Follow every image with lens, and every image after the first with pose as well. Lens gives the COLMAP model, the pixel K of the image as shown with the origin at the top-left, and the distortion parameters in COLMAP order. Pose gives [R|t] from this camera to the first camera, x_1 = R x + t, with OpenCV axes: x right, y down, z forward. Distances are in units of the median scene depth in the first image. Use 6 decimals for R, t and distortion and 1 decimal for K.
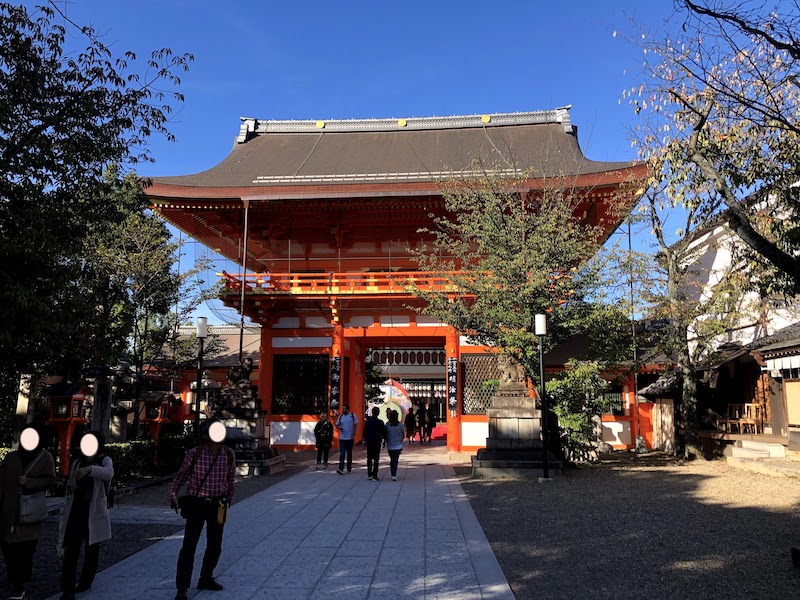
lens RADIAL K [[660.6, 0, 396.8], [0, 660.6, 301.5], [0, 0, 1]] dist [0.002489, -0.005232]
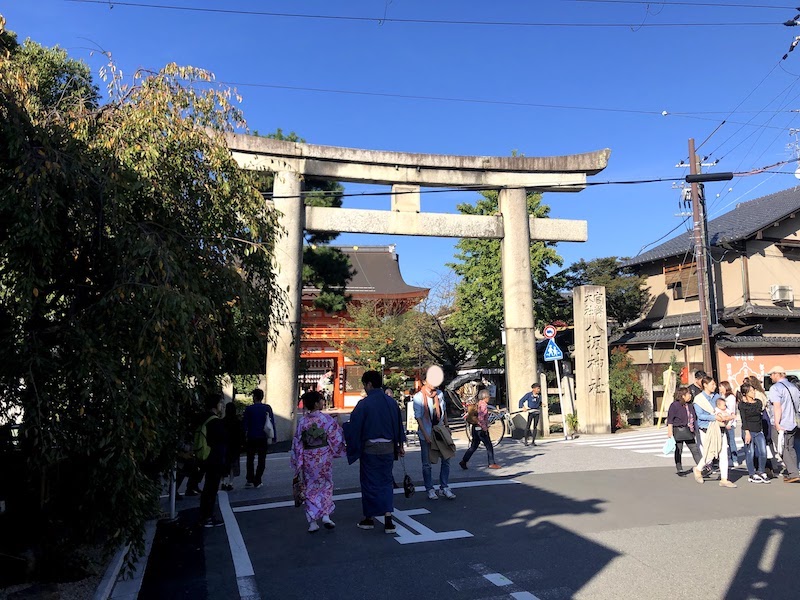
lens RADIAL K [[660.6, 0, 399.9], [0, 660.6, 298.8], [0, 0, 1]] dist [0.002489, -0.005232]
pose [[0.965124, 0.019618, 0.261056, -0.306381], [-0.025828, 0.999459, 0.020378, -0.191952], [-0.260515, -0.026410, 0.965109, -1.174076]]
